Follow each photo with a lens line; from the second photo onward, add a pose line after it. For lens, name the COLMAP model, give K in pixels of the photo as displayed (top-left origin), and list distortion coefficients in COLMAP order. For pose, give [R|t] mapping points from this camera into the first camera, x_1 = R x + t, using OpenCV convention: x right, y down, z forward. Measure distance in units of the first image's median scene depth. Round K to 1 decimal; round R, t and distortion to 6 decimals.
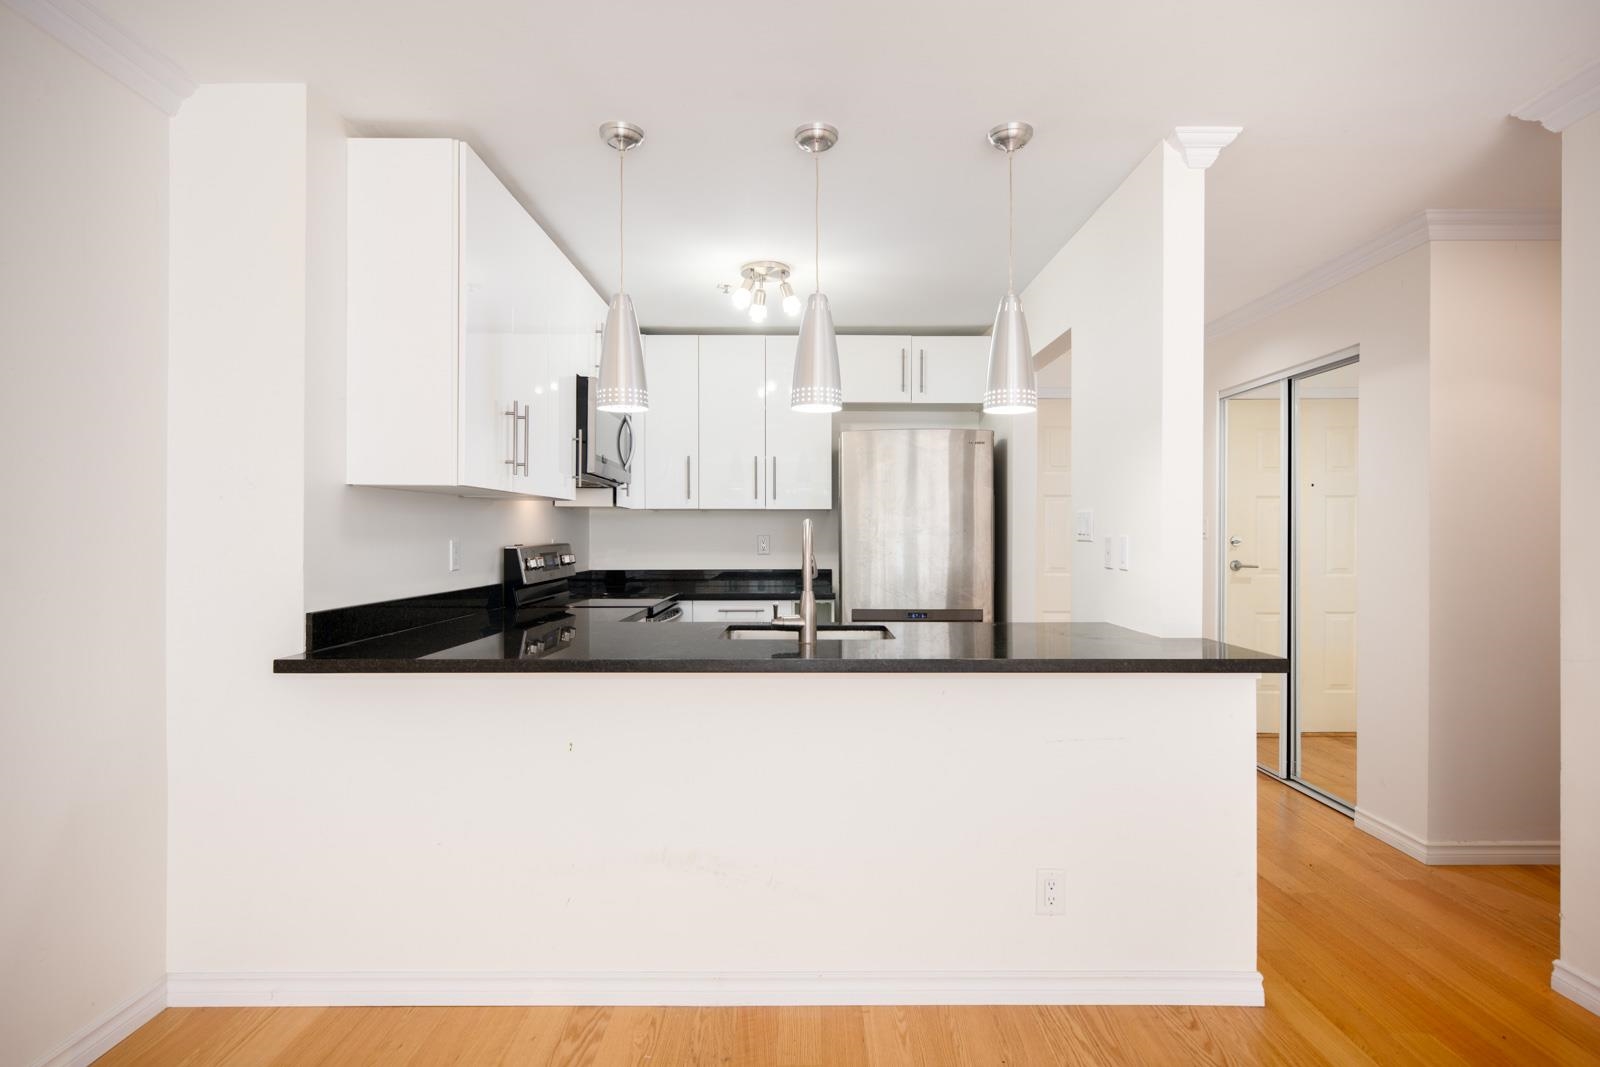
lens RADIAL K [[816.9, 0, 807.5], [0, 816.9, 537.6], [0, 0, 1]] dist [0.002847, -0.000385]
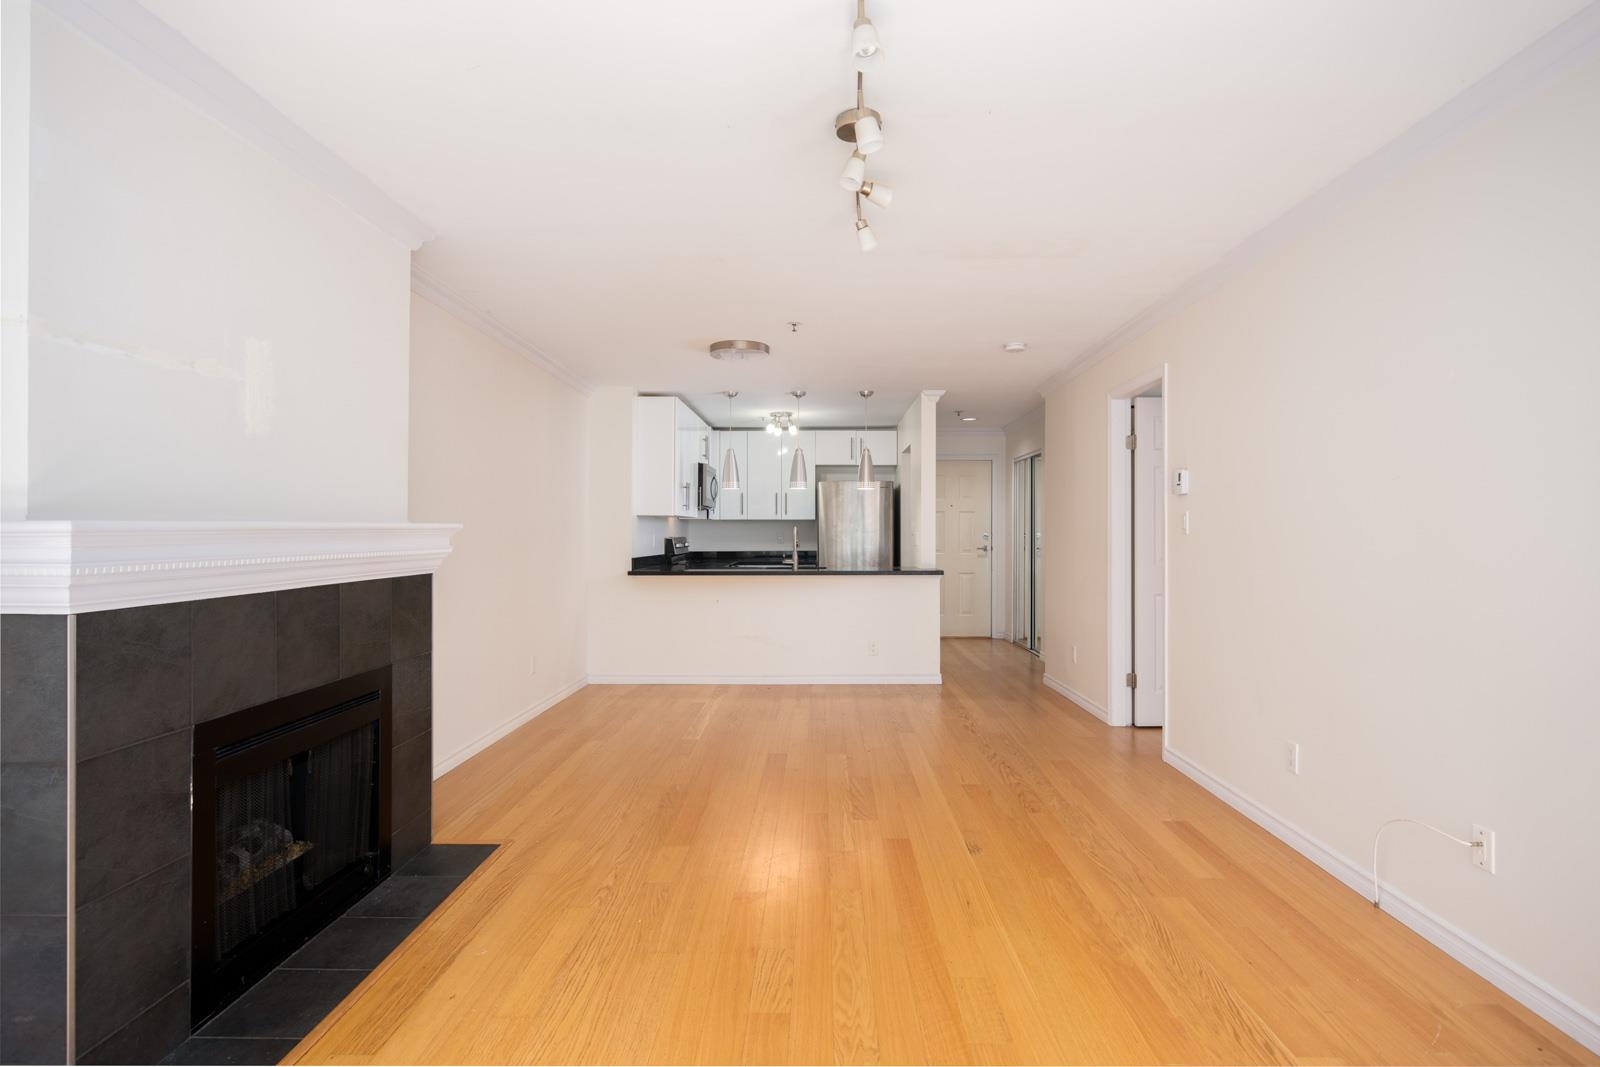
lens RADIAL K [[816.9, 0, 801.0], [0, 816.9, 527.1], [0, 0, 1]] dist [0.002847, -0.000385]
pose [[0.999539, -0.000772, -0.030346, 0.073056], [0.000407, 0.999928, -0.012010, 0.009294], [0.030353, 0.011992, 0.999467, -1.274764]]
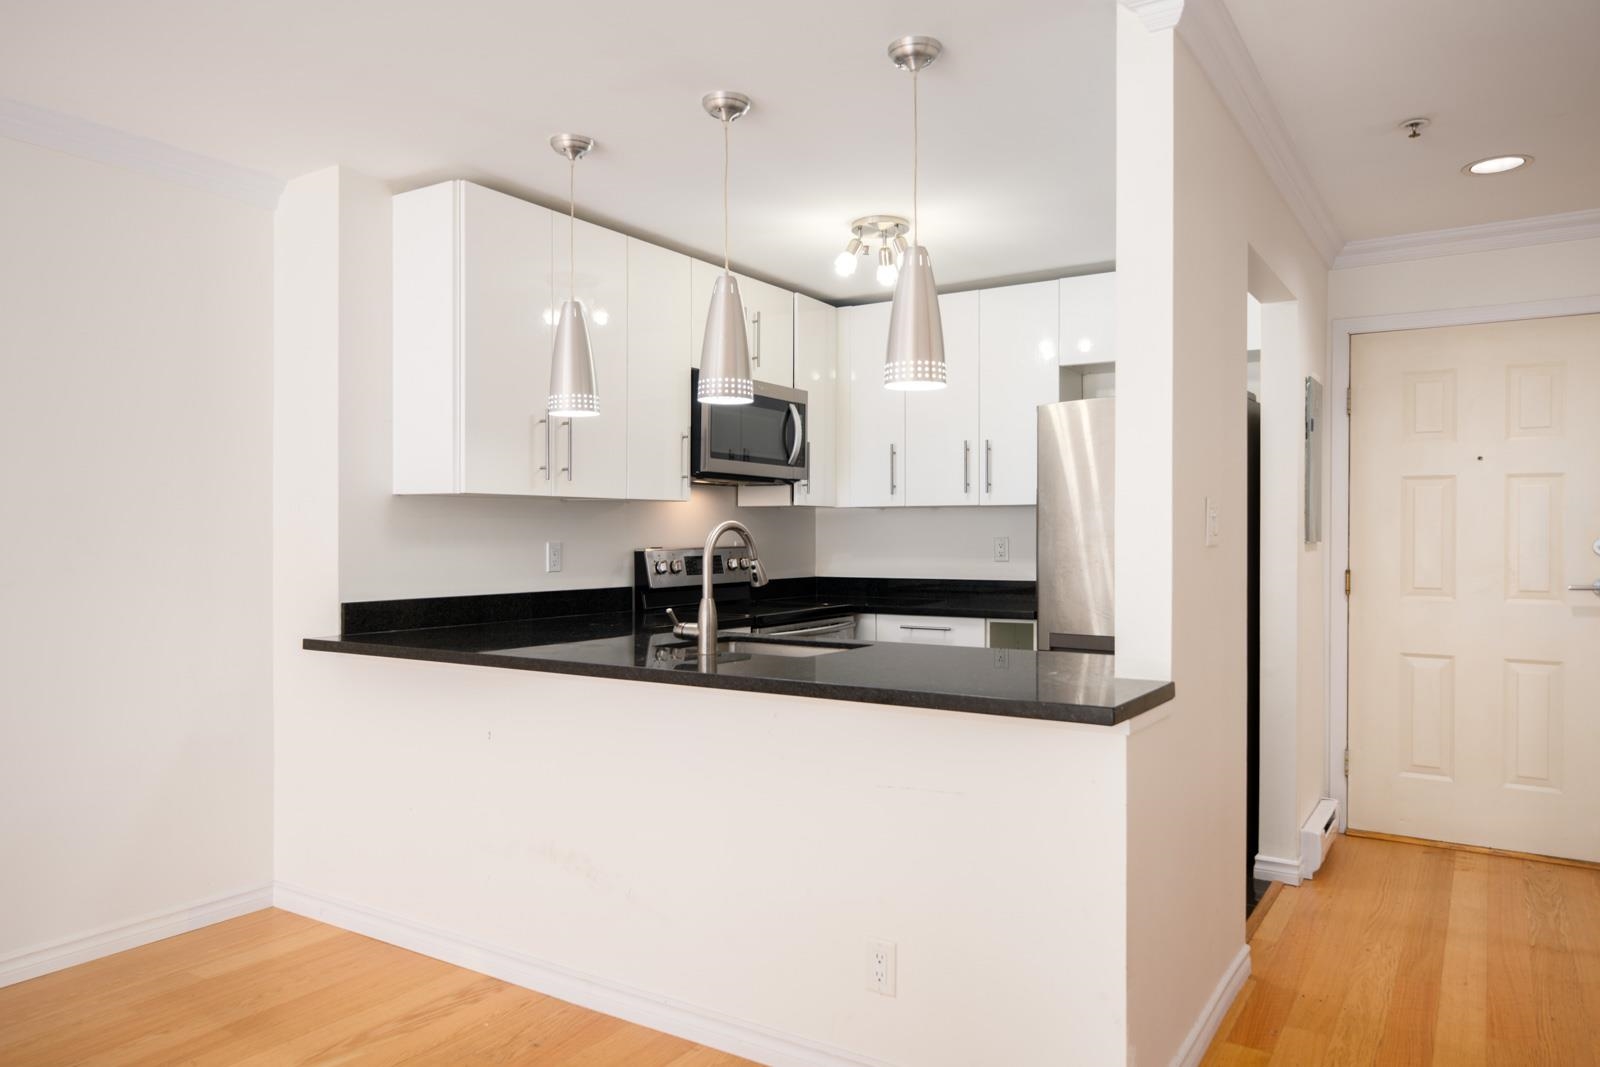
lens RADIAL K [[1073.8, 0, 798.5], [0, 1073.8, 540.3], [0, 0, 1]] dist [0.008212, -0.000090]
pose [[0.839695, 0.001924, -0.543055, 0.503364], [-0.001397, 0.999998, 0.001384, -0.002173], [0.543056, -0.000404, 0.839696, 0.019580]]
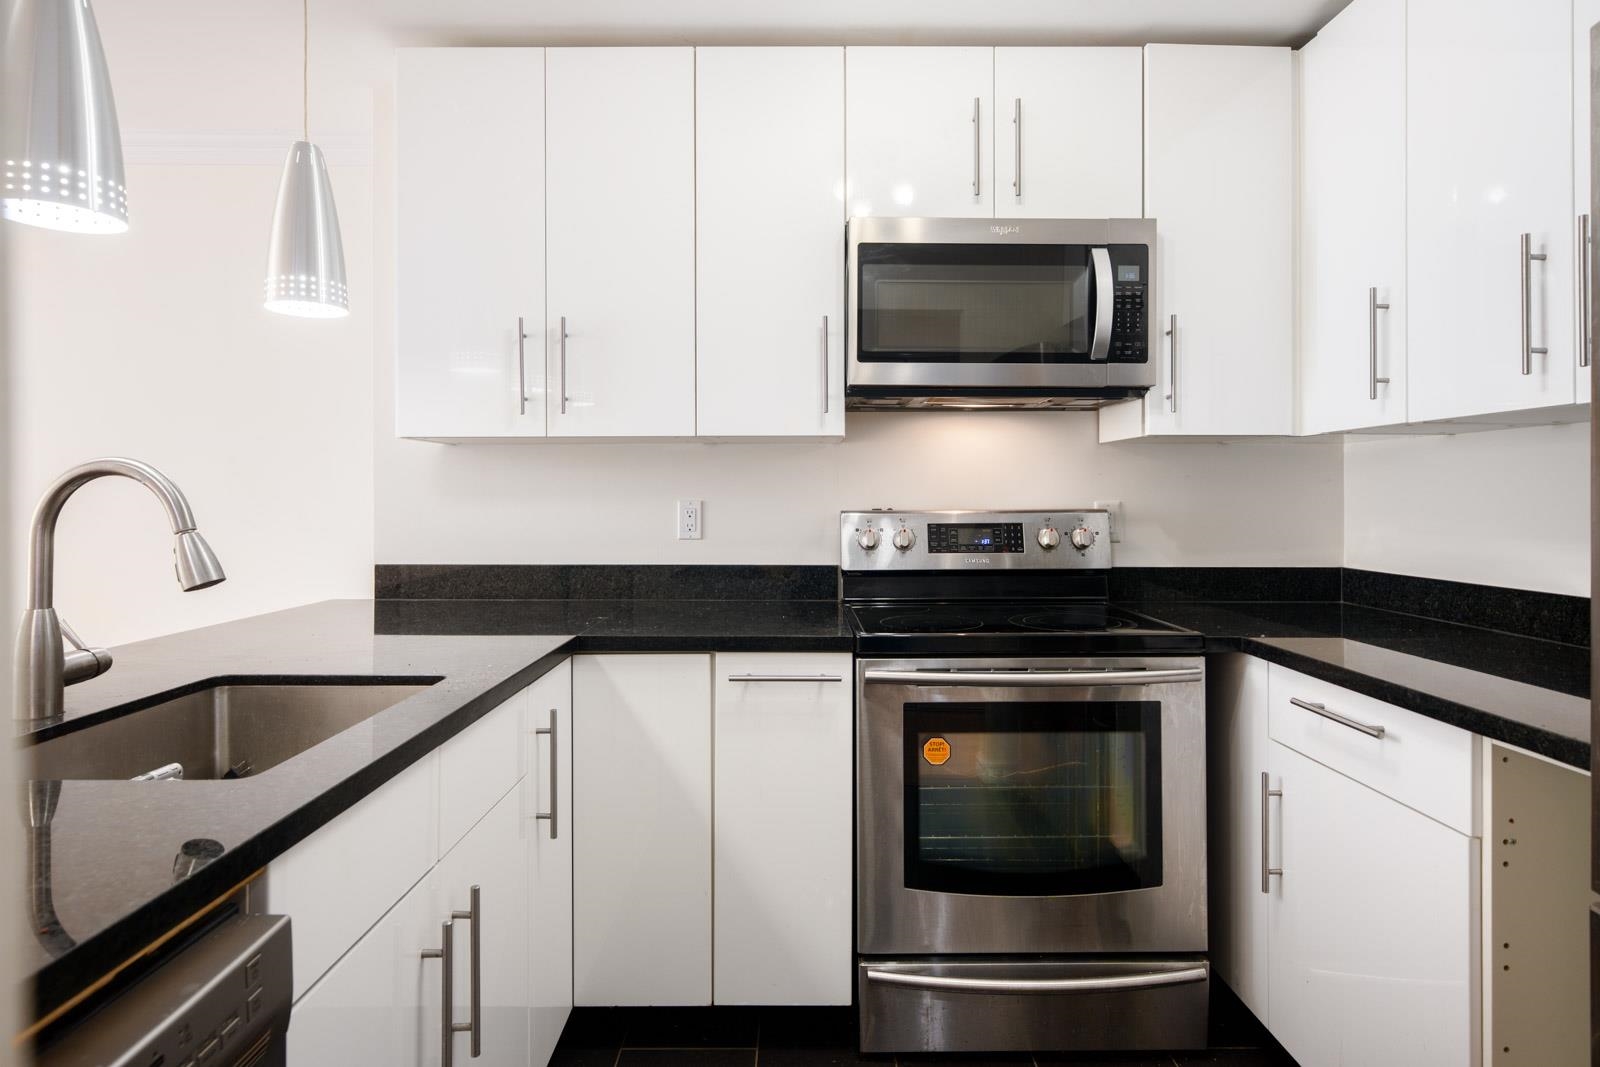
lens RADIAL K [[966.6, 0, 802.3], [0, 966.6, 516.2], [0, 0, 1]] dist [0.000796, 0.000095]
pose [[0.013520, 0.001085, -0.999908, 0.423619], [-0.004970, 0.999987, 0.001017, 0.014322], [0.999896, 0.004956, 0.013525, 0.961214]]
